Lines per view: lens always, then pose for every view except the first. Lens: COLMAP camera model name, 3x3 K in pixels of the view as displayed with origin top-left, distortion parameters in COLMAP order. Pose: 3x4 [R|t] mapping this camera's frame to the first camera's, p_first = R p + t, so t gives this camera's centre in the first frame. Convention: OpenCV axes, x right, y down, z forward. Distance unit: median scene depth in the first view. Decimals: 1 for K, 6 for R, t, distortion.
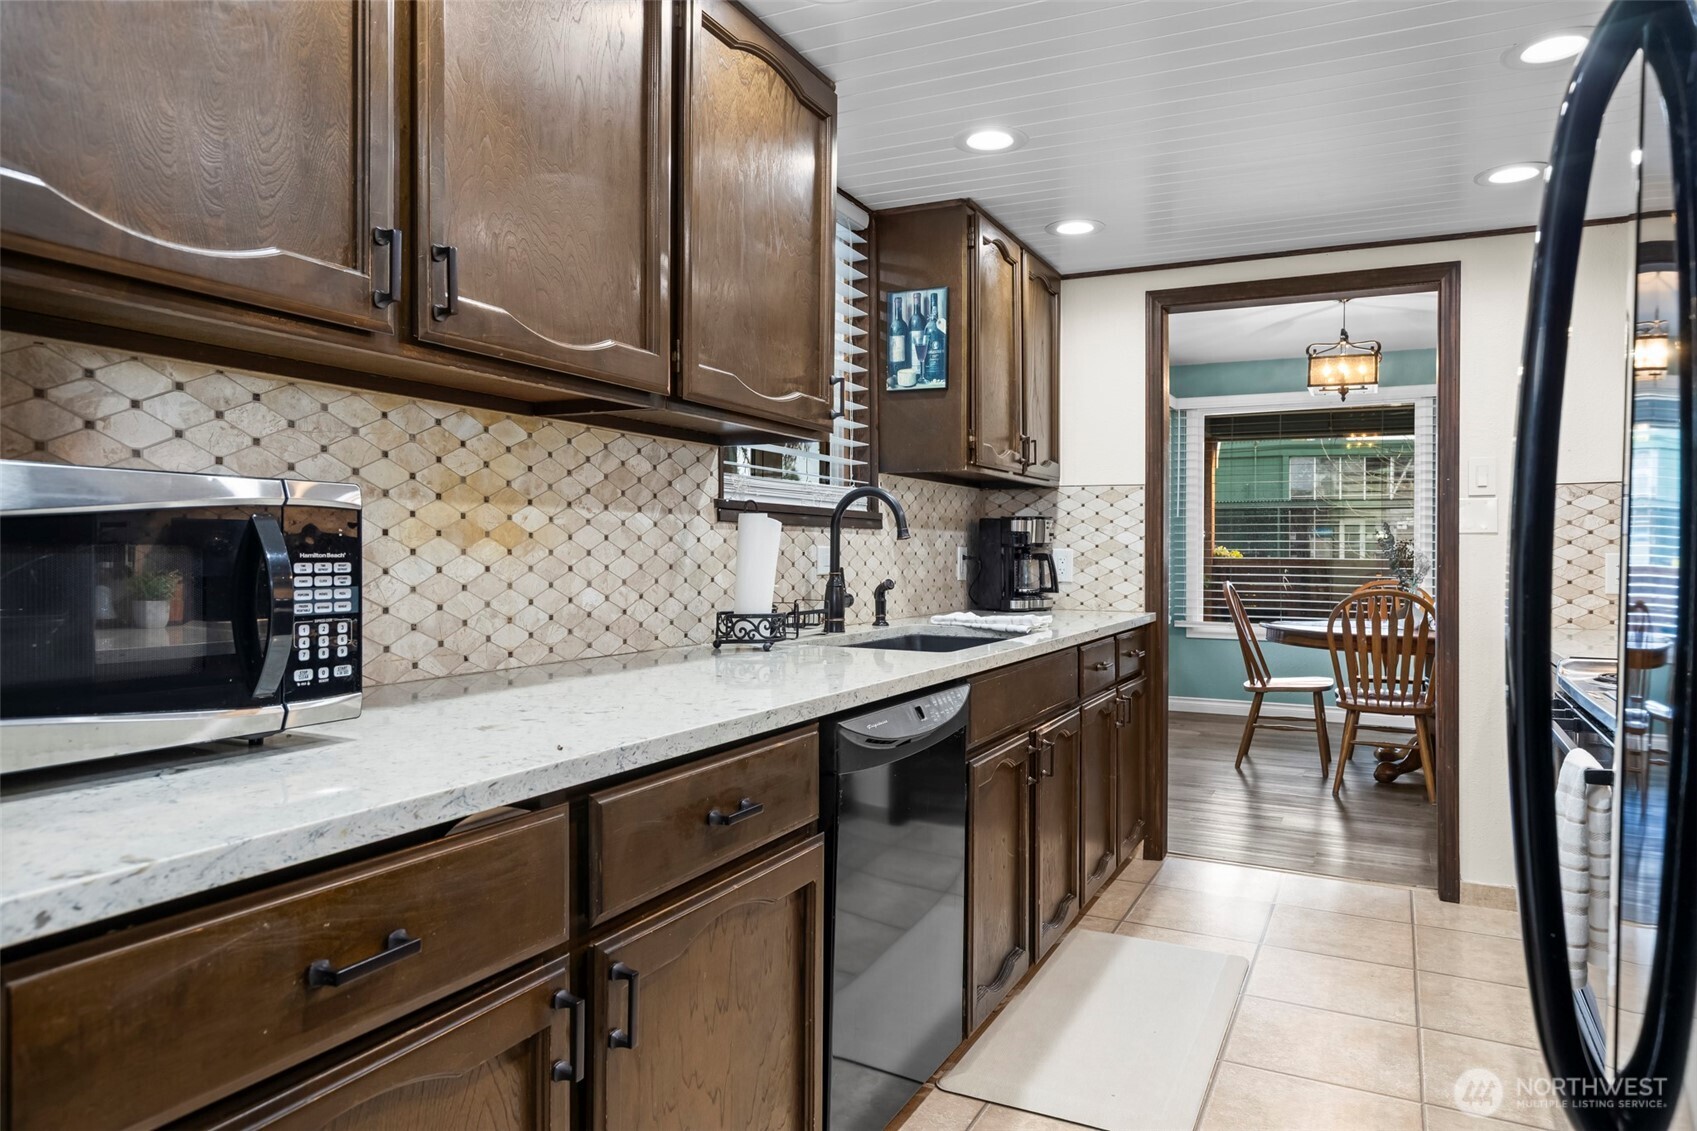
lens RADIAL K [[1076.7, 0, 848.5], [0, 1076.7, 565.5], [0, 0, 1]] dist [0.001018, 0.000207]
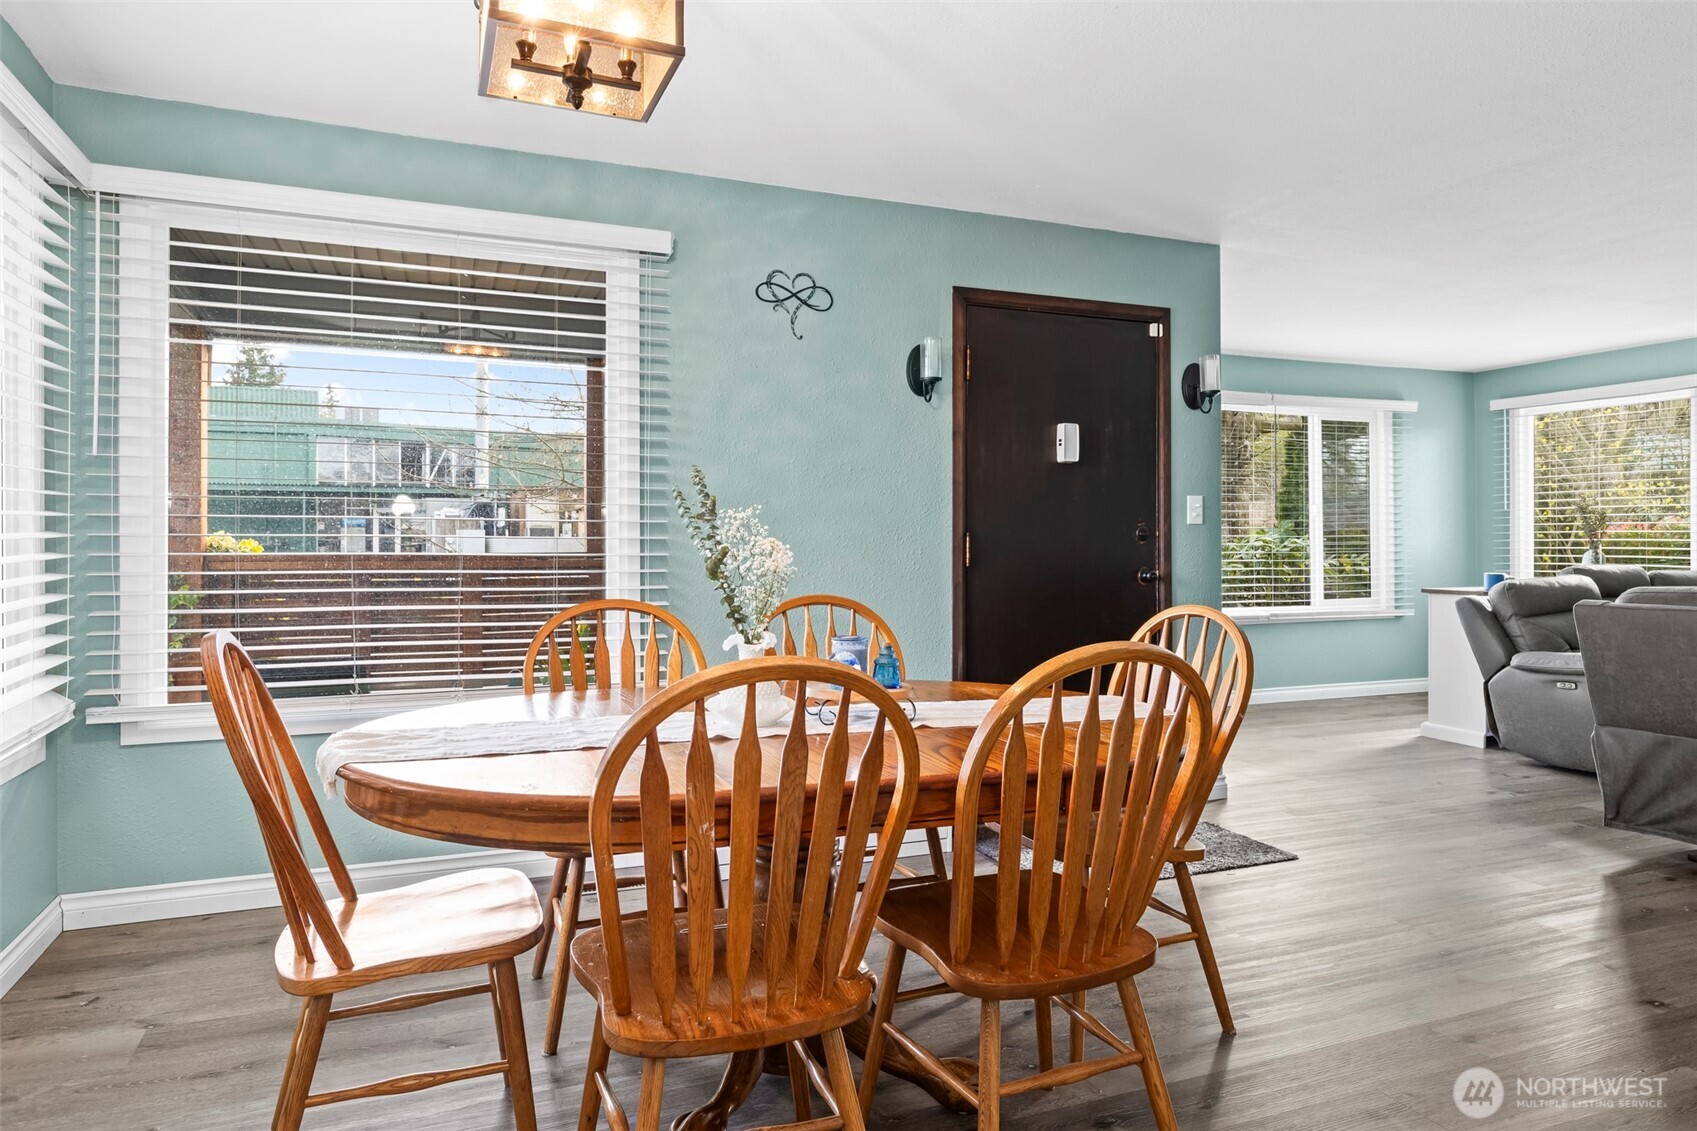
lens RADIAL K [[1090.4, 0, 848.5], [0, 1090.4, 565.5], [0, 0, 1]] dist [-0.002970, -0.001348]
pose [[0.662211, -0.003750, 0.749308, 0.186311], [-0.001126, 0.999981, 0.005999, -0.005715], [-0.749316, -0.004816, 0.662195, 0.515265]]
